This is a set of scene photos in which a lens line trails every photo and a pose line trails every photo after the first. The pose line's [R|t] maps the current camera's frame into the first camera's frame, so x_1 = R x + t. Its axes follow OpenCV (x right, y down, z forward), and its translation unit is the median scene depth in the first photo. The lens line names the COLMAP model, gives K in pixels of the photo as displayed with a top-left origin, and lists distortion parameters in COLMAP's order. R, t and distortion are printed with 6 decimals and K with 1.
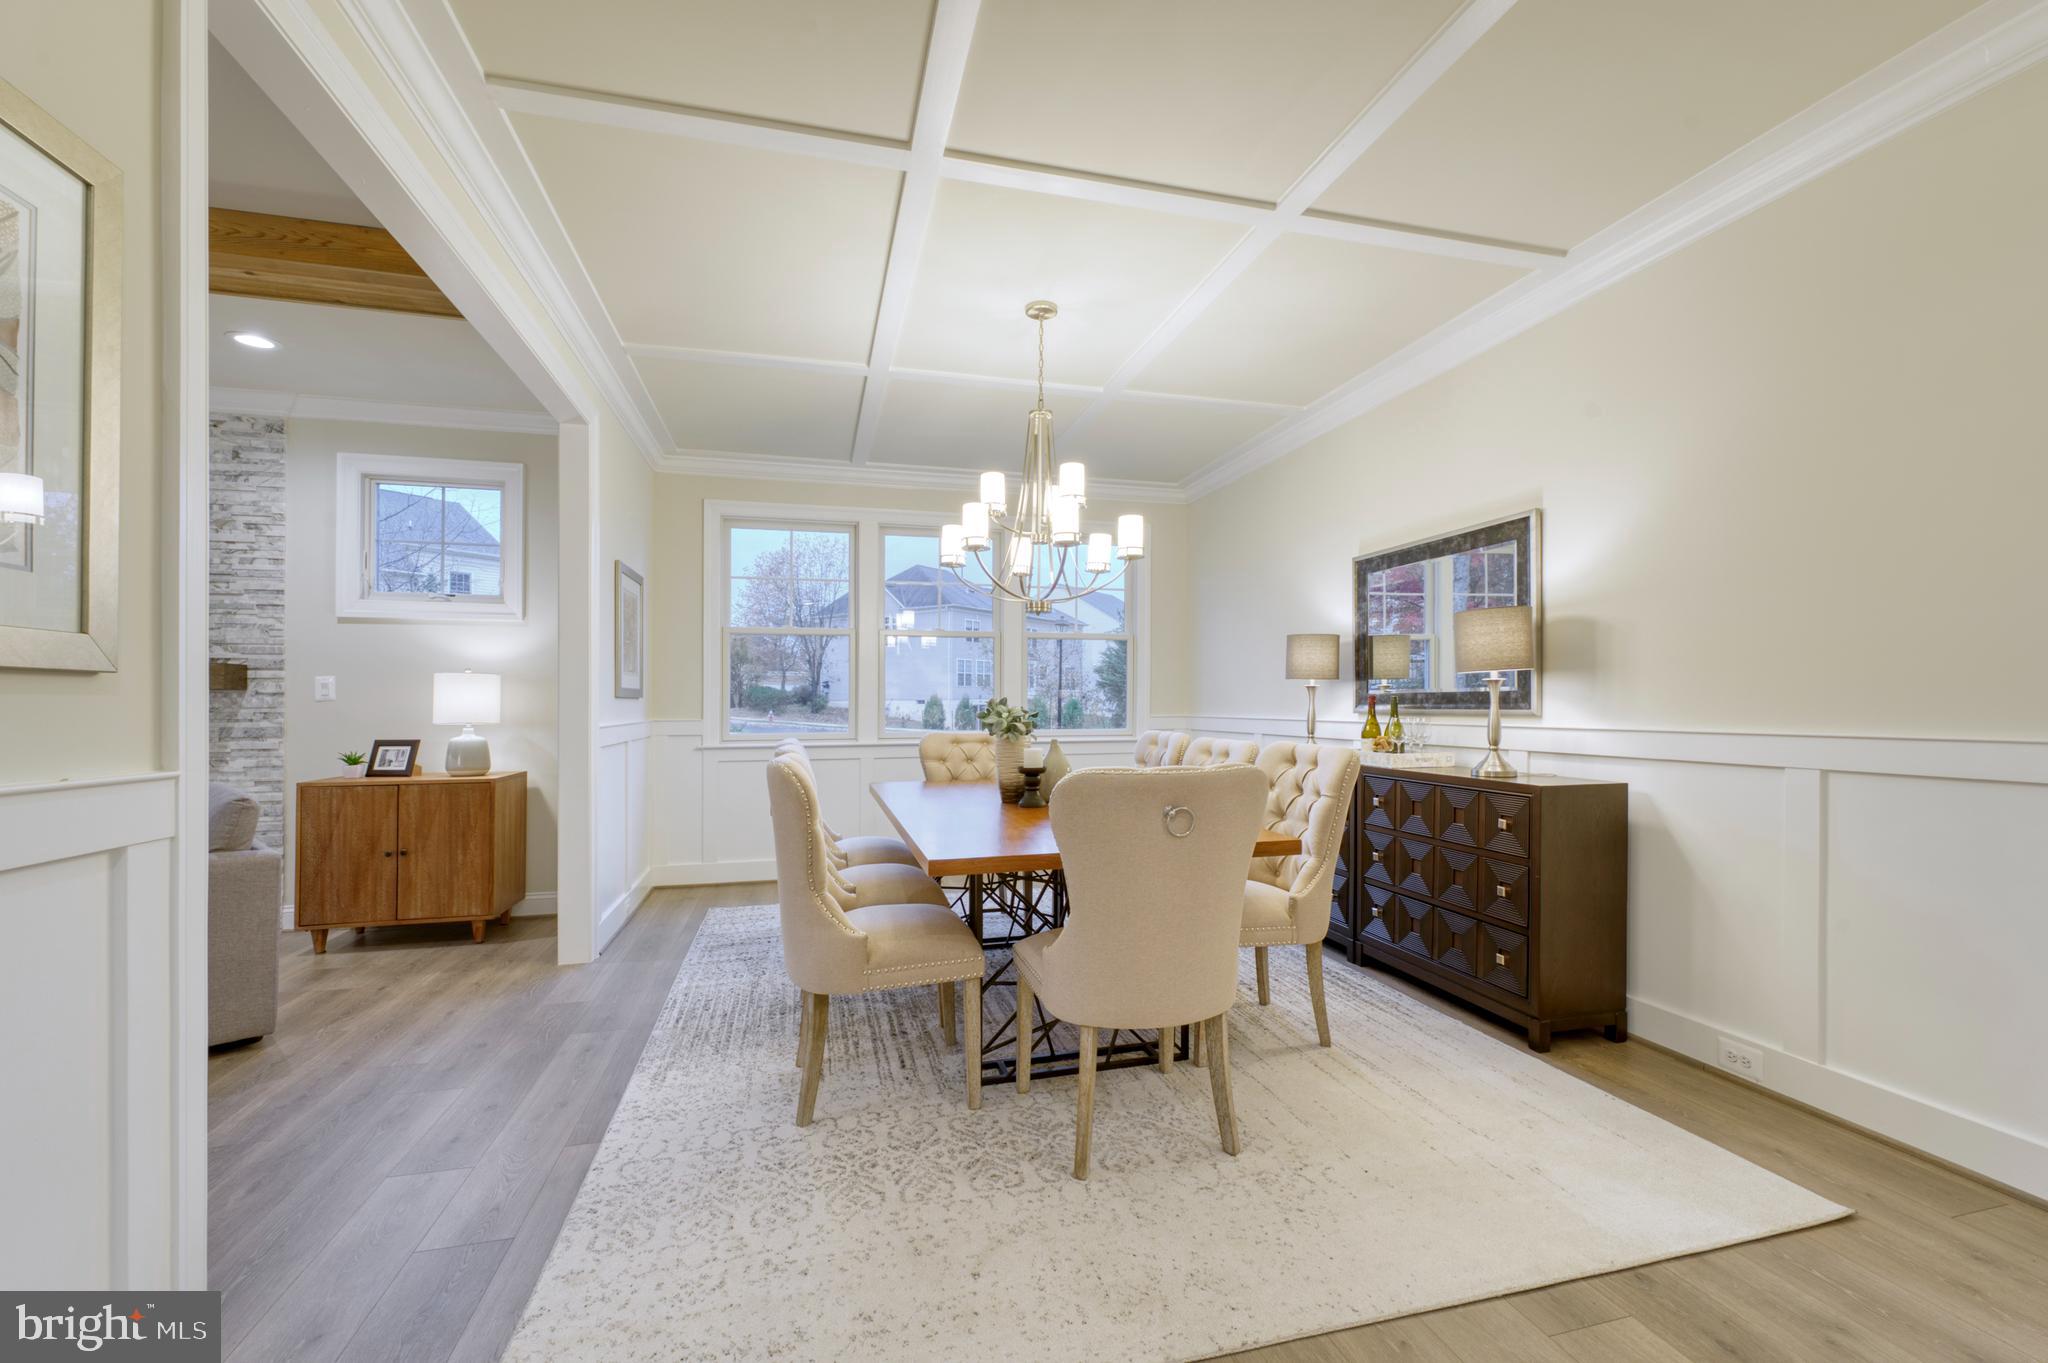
lens RADIAL K [[826.7, 0, 1028.7], [0, 826.7, 686.6], [0, 0, 1]] dist [-0.001141, -0.000279]
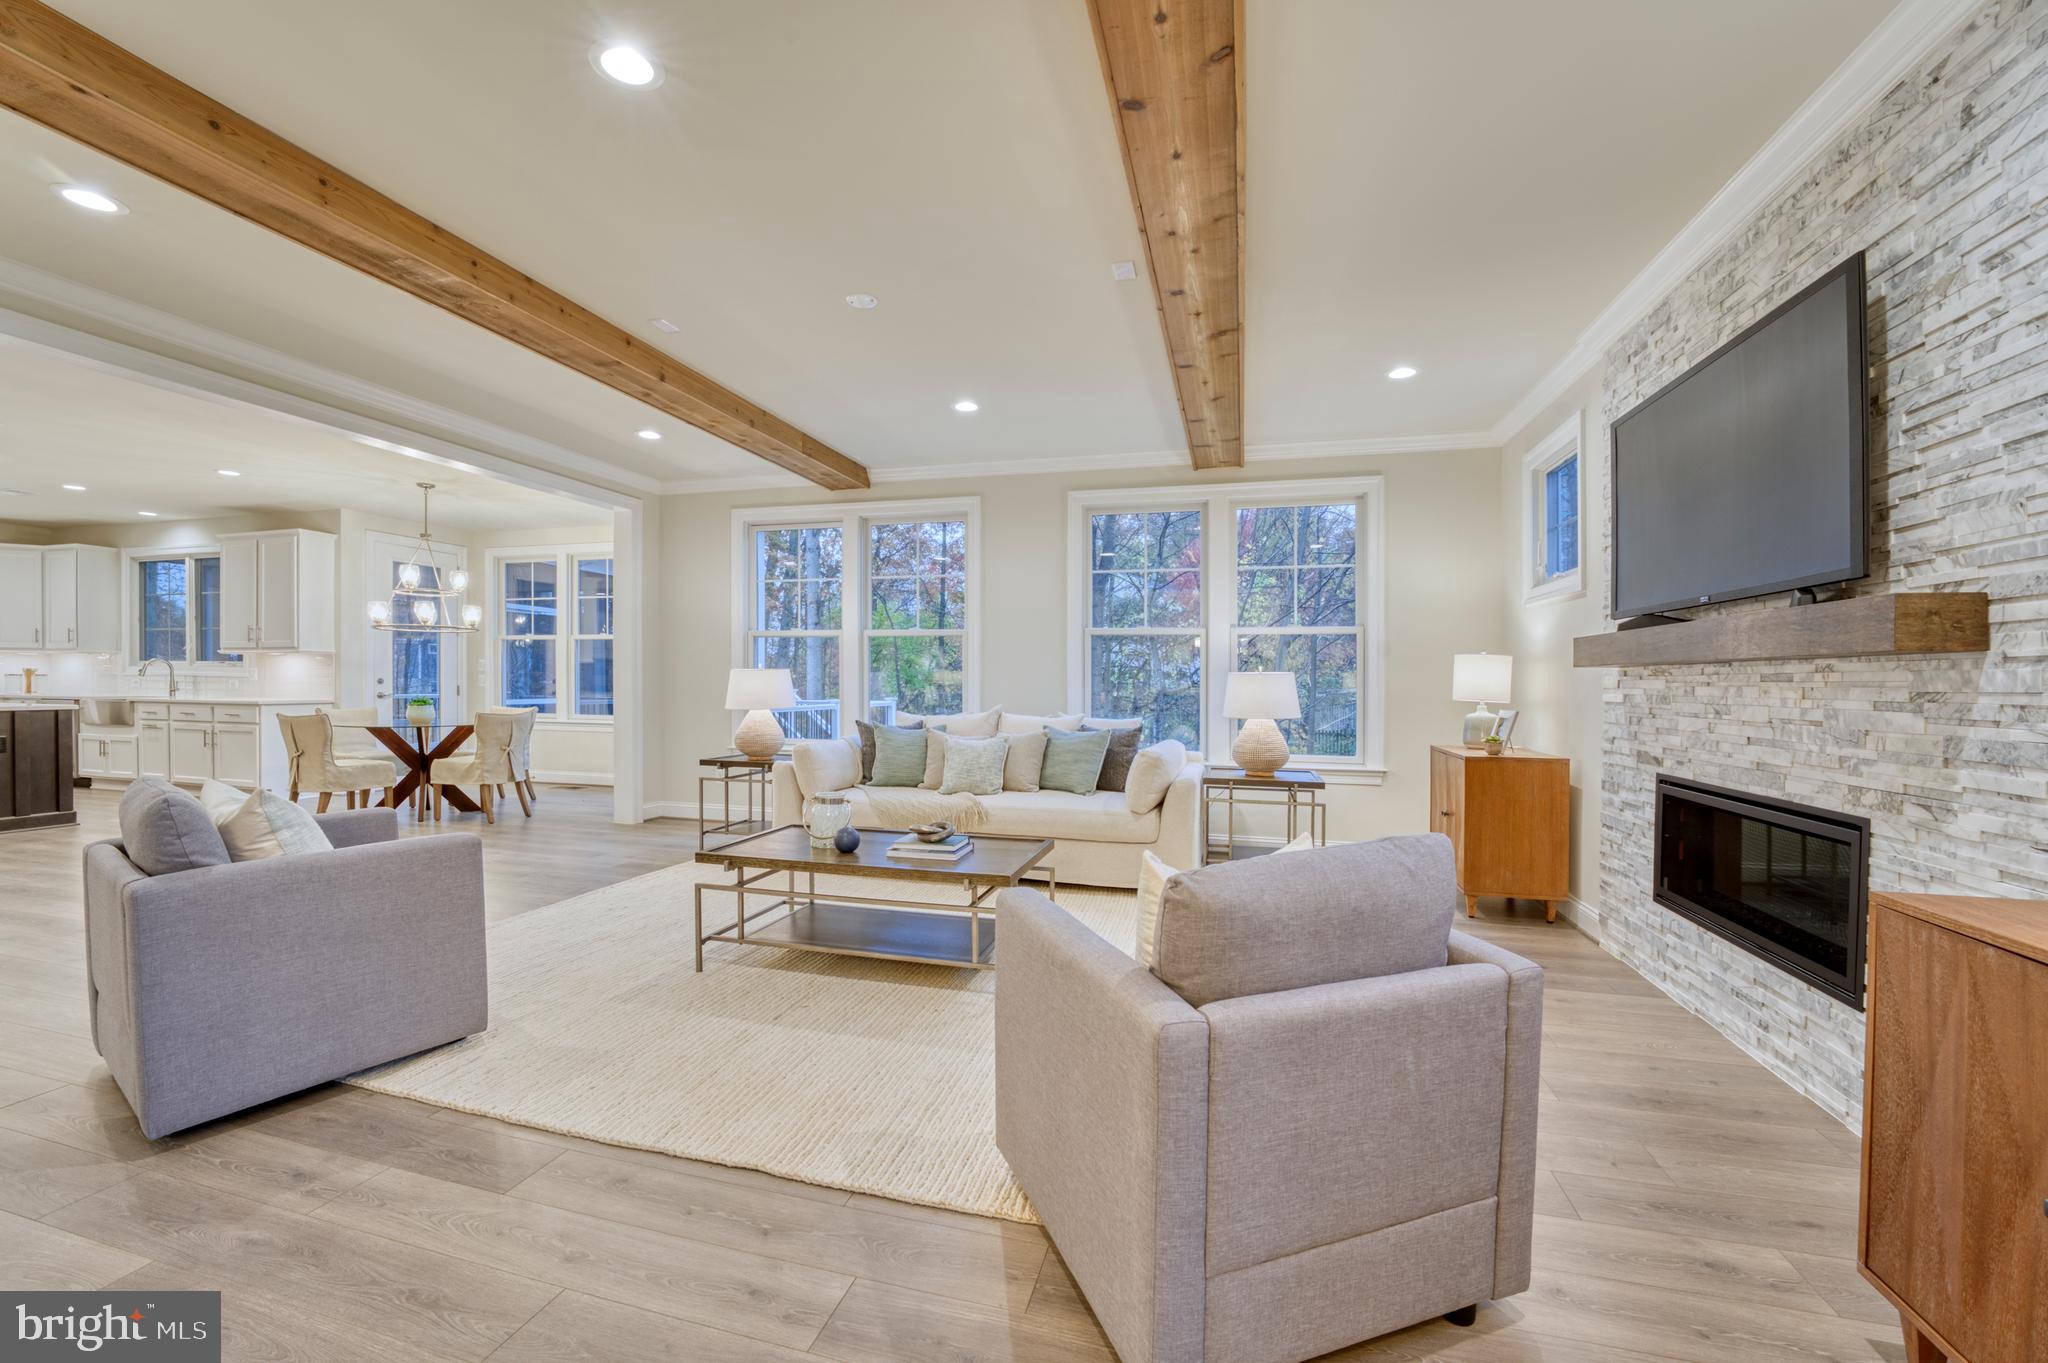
lens RADIAL K [[826.7, 0, 1021.9], [0, 826.7, 691.6], [0, 0, 1]] dist [-0.001141, -0.000279]
pose [[-0.489884, 0.009995, -0.871730, -0.335419], [0.012441, 0.999913, 0.004473, 0.016962], [0.871699, -0.008654, -0.489966, 0.782352]]
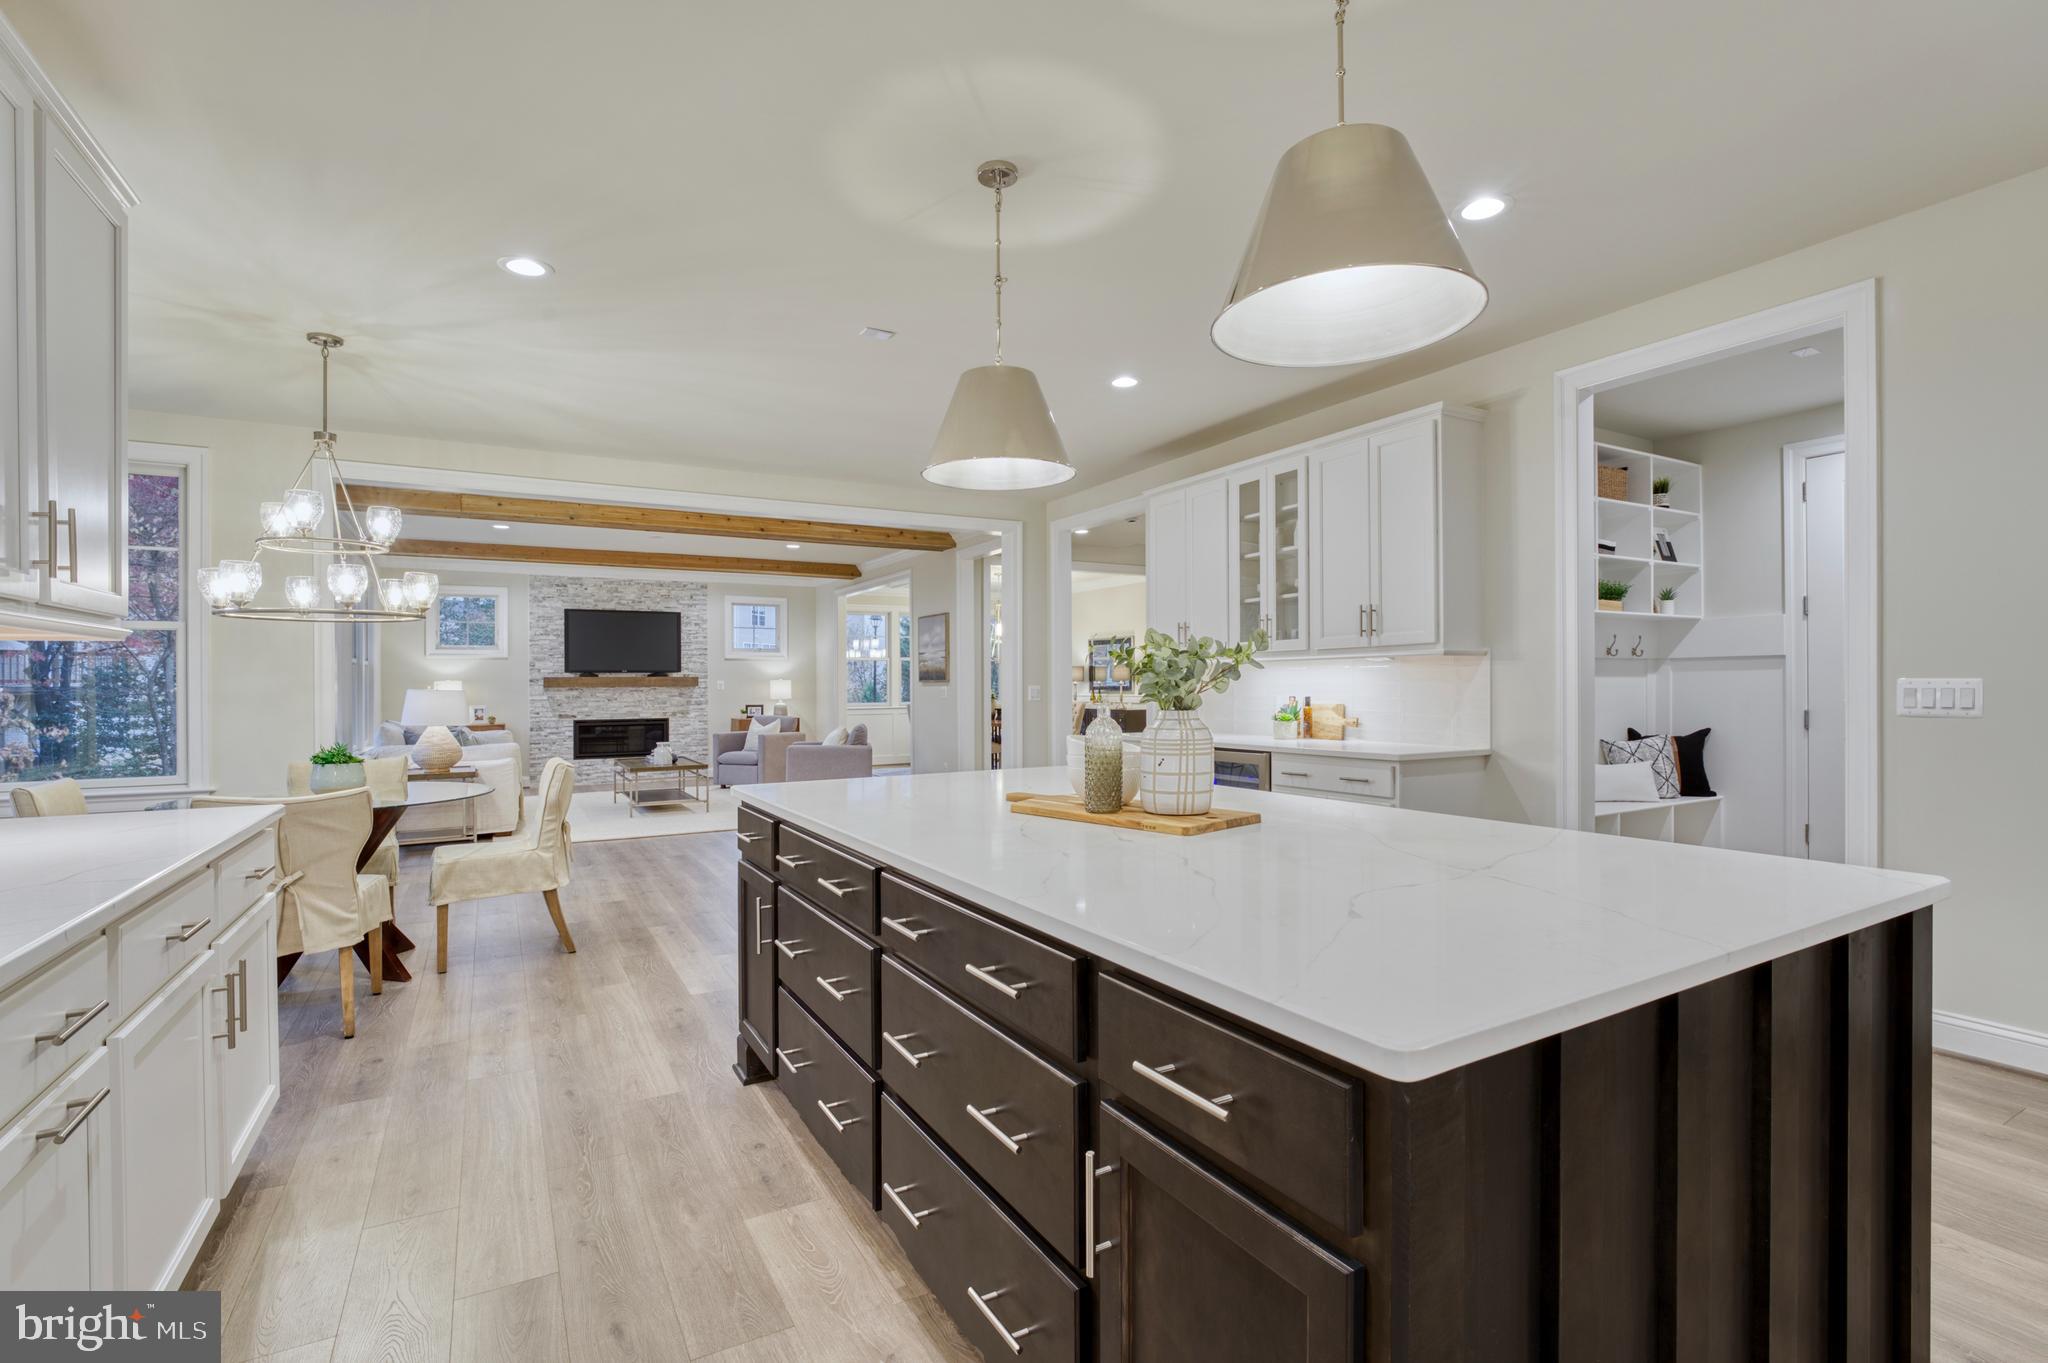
lens RADIAL K [[933.7, 0, 1017.3], [0, 933.7, 688.8], [0, 0, 1]] dist [-0.010924, -0.000457]
pose [[0.964532, -0.004459, 0.263927, -0.748671], [-0.003226, 0.999584, 0.028677, -0.077991], [-0.263945, -0.028511, 0.964116, -2.195597]]
